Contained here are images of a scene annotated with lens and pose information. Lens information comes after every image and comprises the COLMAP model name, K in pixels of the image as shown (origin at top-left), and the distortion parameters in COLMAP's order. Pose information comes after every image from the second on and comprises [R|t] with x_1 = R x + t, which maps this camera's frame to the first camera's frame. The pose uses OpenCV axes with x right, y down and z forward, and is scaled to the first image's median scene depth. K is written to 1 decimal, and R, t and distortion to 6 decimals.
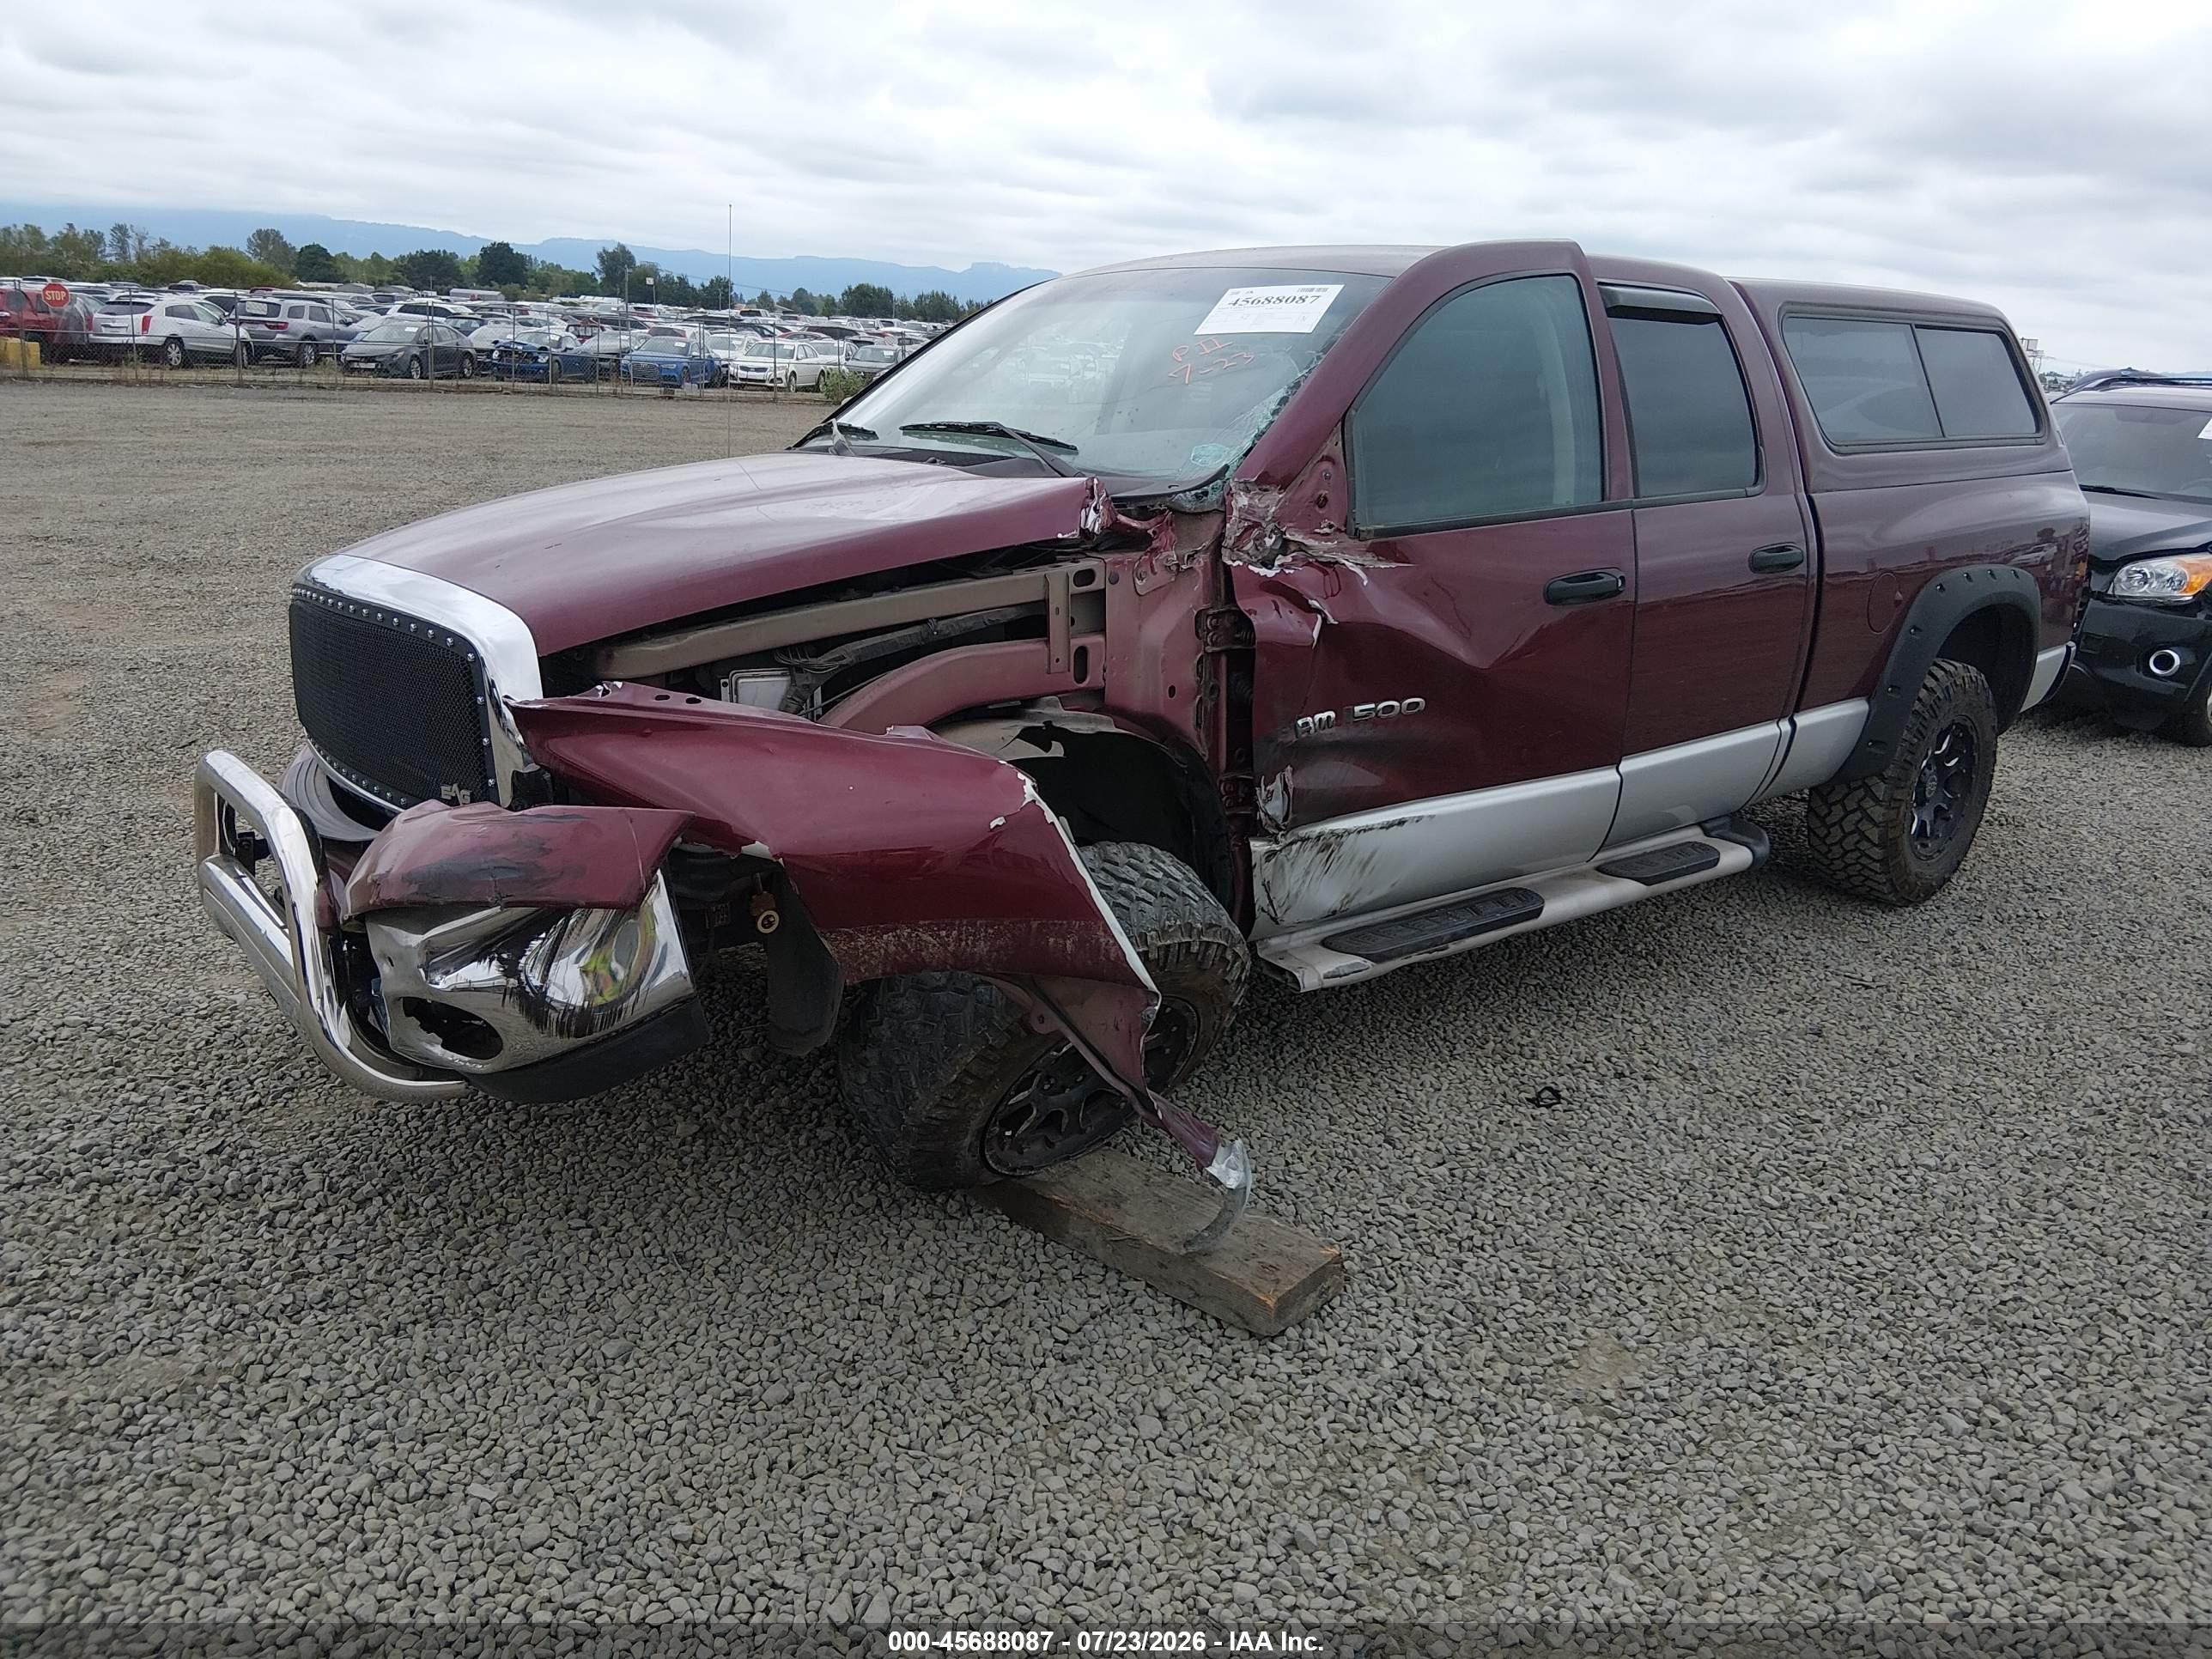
lens RADIAL K [[1675.5, 0, 1112.3], [0, 1675.5, 840.3], [0, 0, 1]] dist [0.060637, -0.087733]
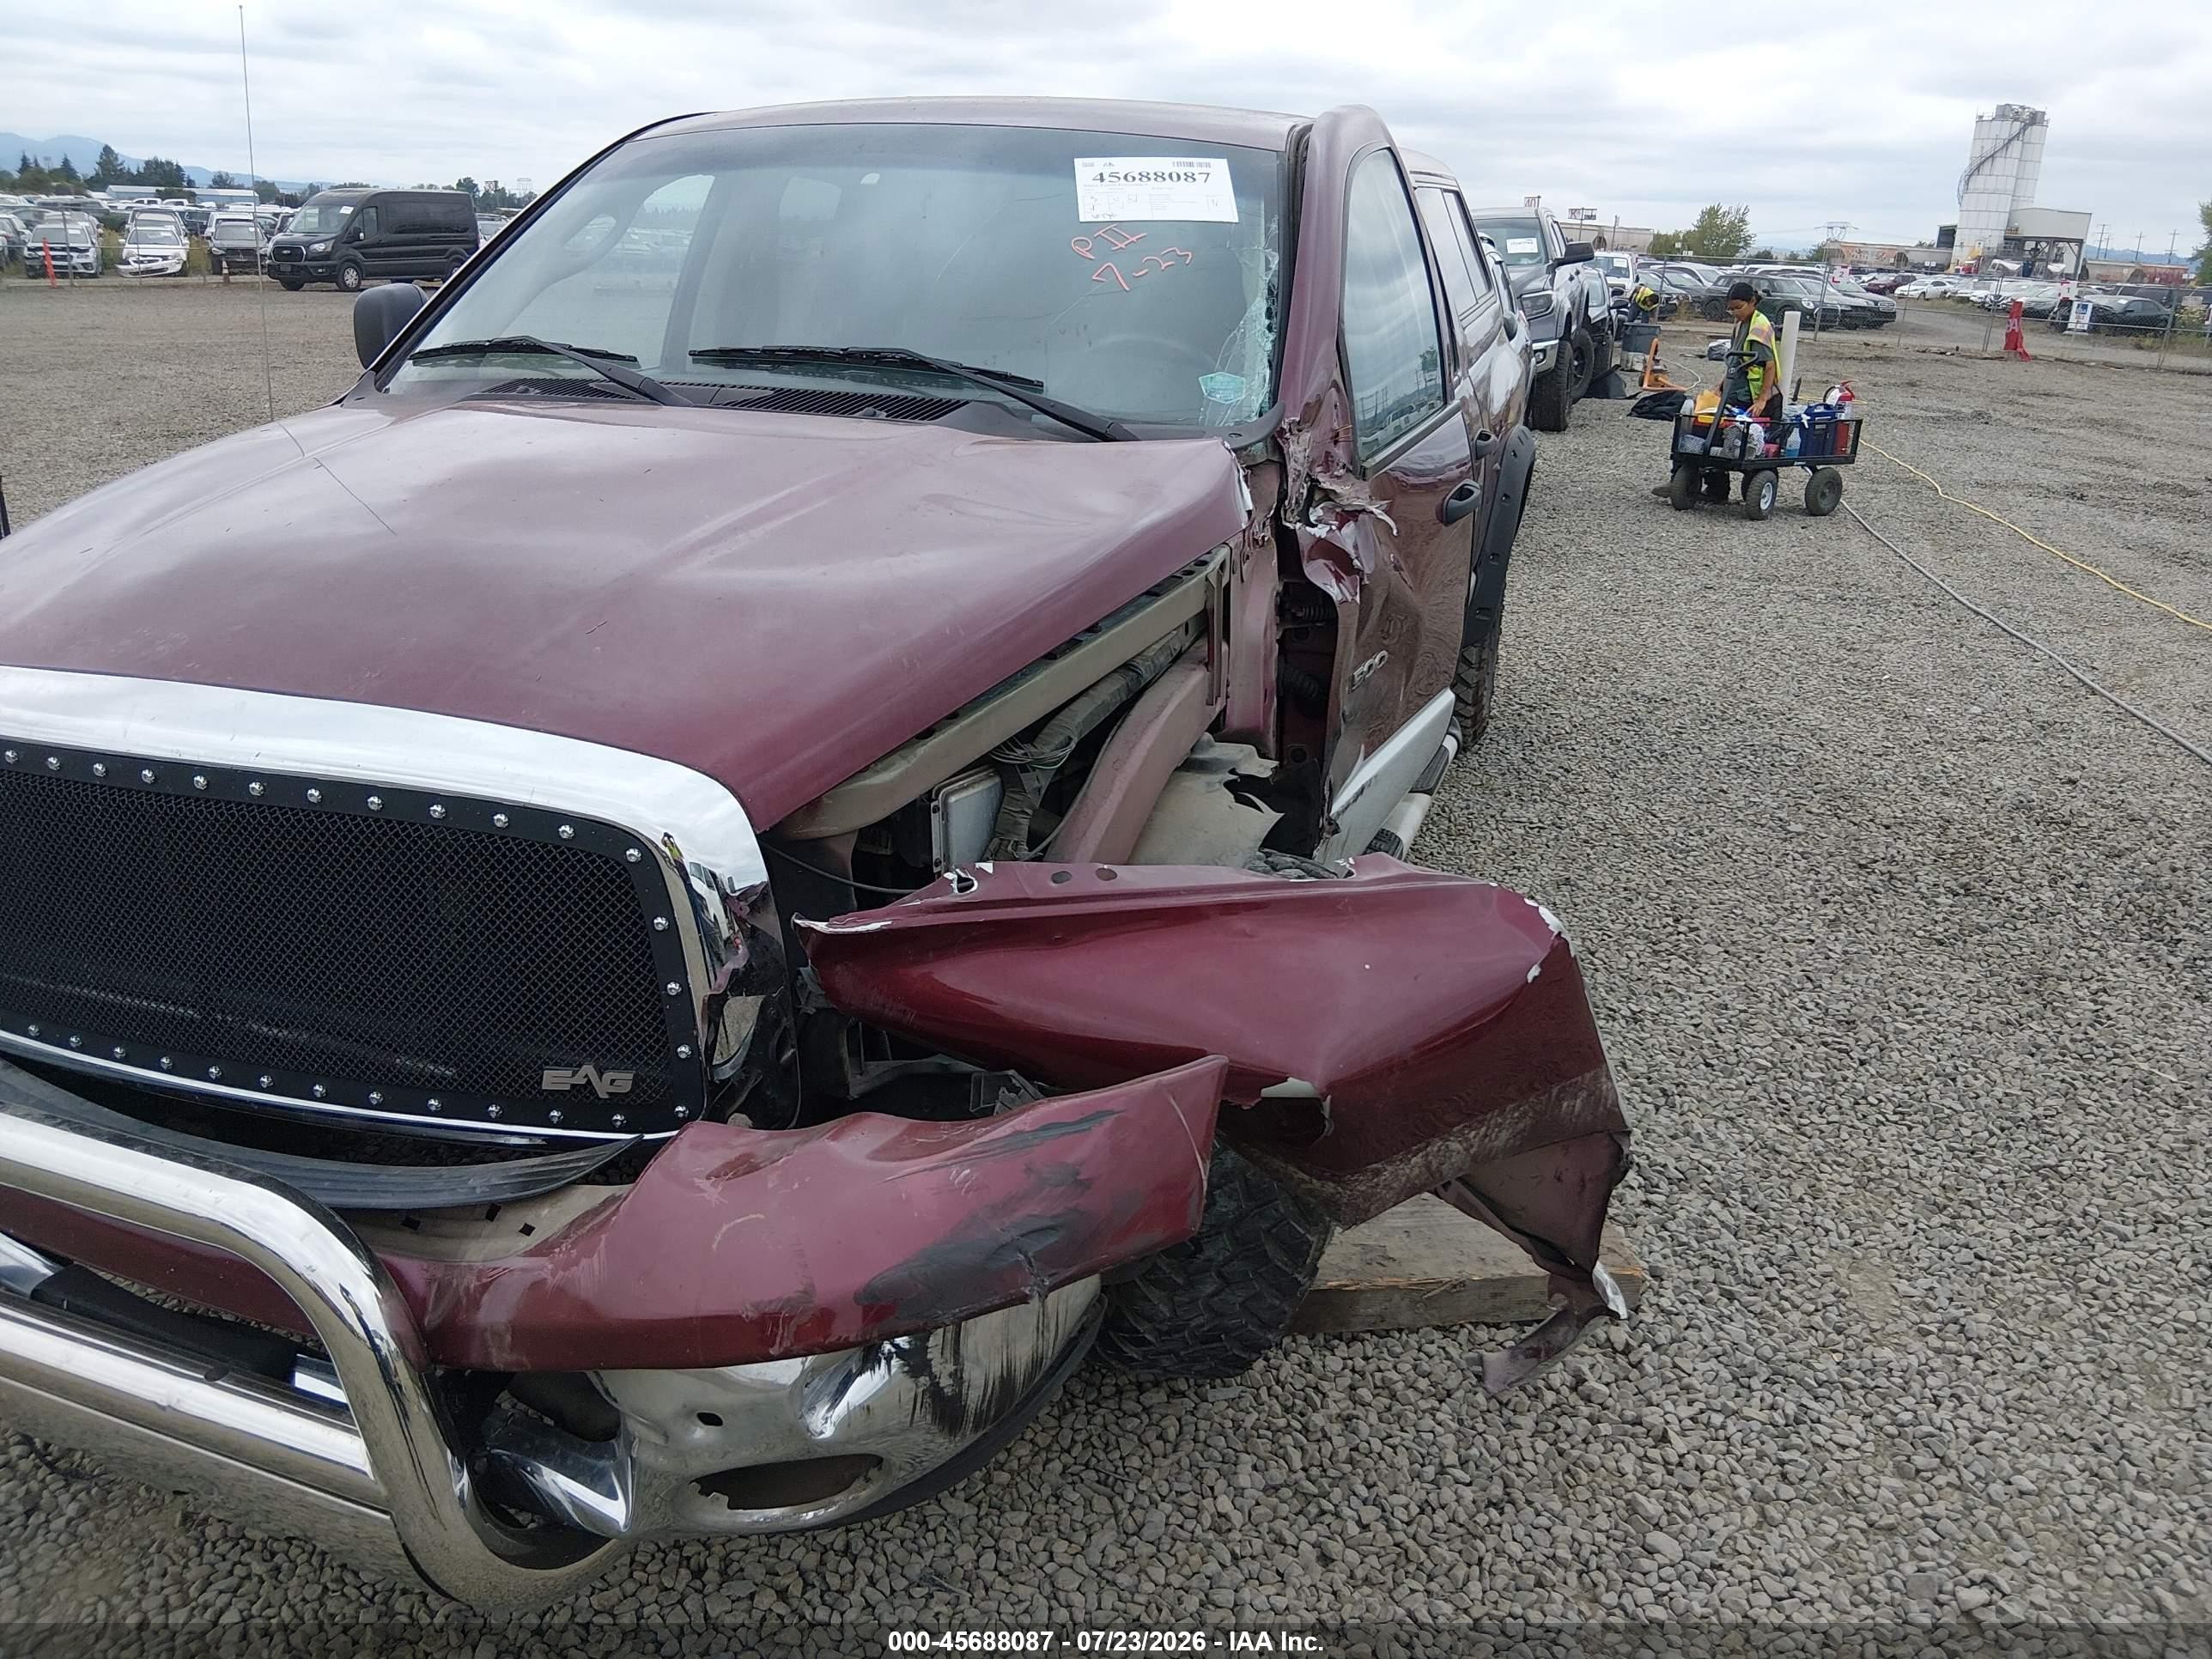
lens RADIAL K [[1675.5, 0, 1112.3], [0, 1675.5, 840.3], [0, 0, 1]] dist [0.060637, -0.087733]
pose [[0.845957, -0.185380, 0.499991, -0.423379], [0.135590, 0.981589, 0.134529, -0.134334], [-0.515725, -0.046012, 0.855518, 0.341689]]
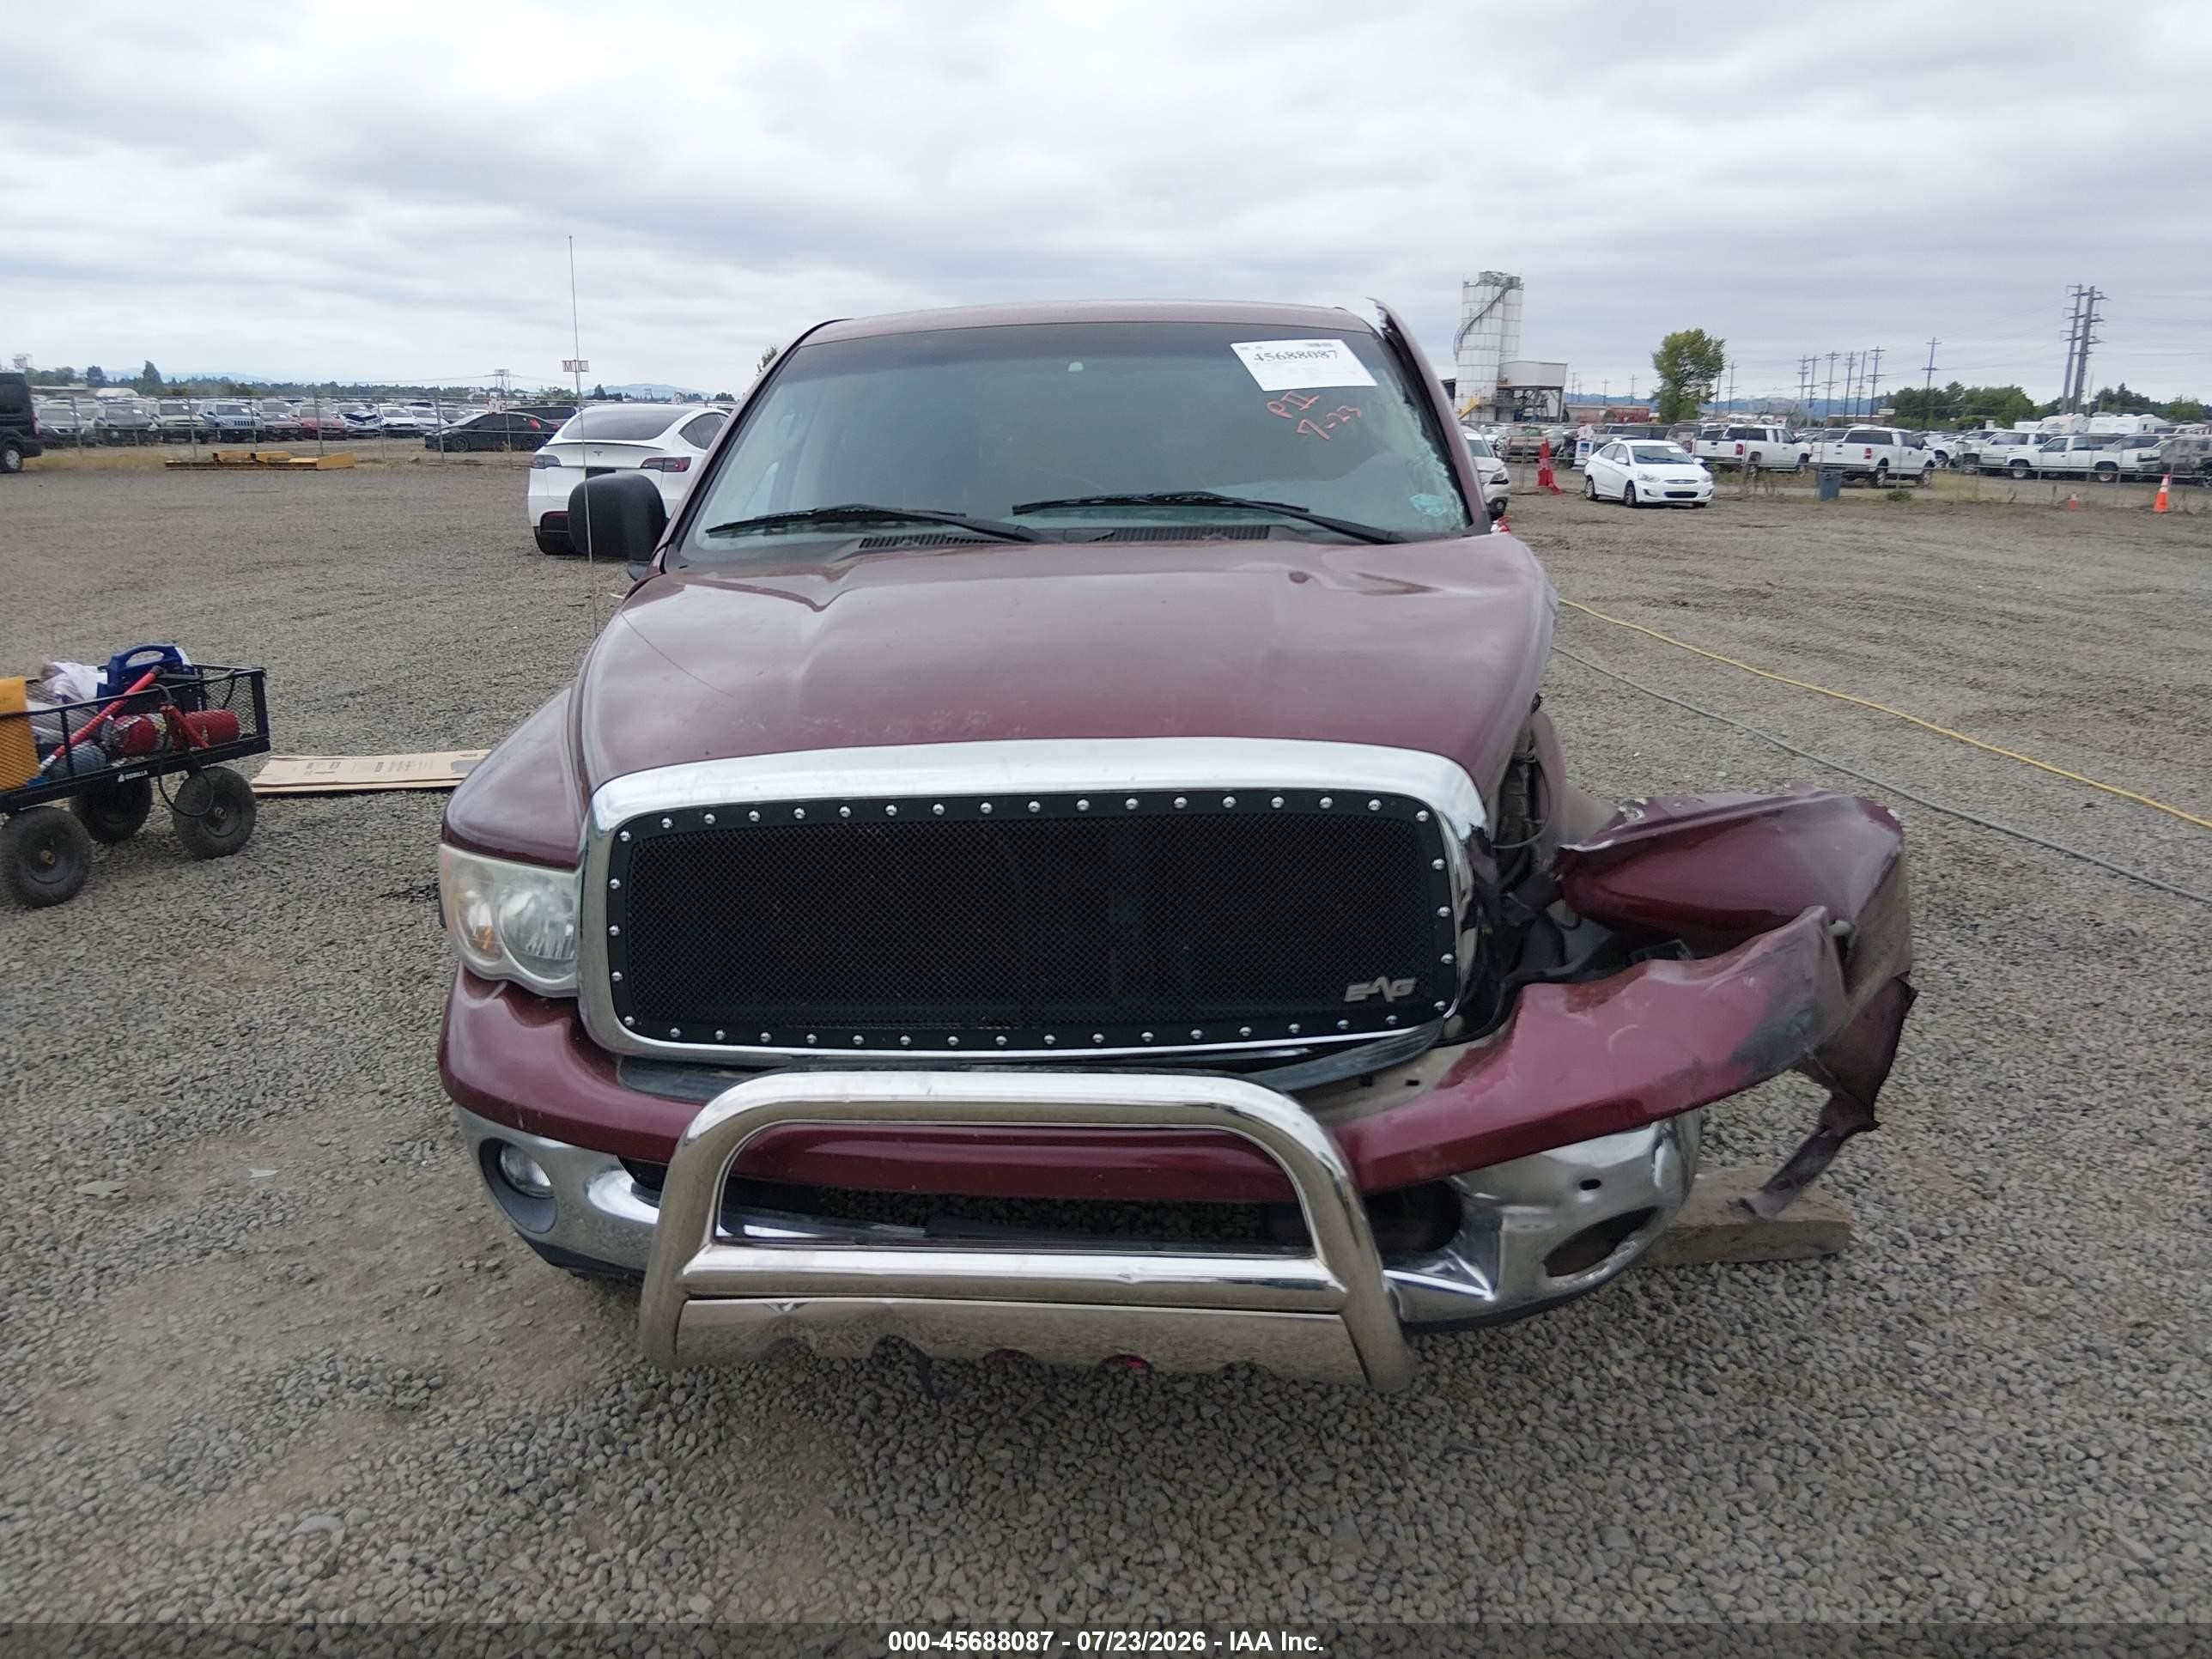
lens RADIAL K [[1773.9, 0, 1063.0], [0, 1773.9, 753.5], [0, 0, 1]] dist [0.032530, -0.122126]
pose [[0.700913, -0.174751, 0.691508, -0.877099], [0.223789, 0.974444, 0.019420, -0.154468], [-0.677229, 0.141140, 0.722108, 0.395533]]
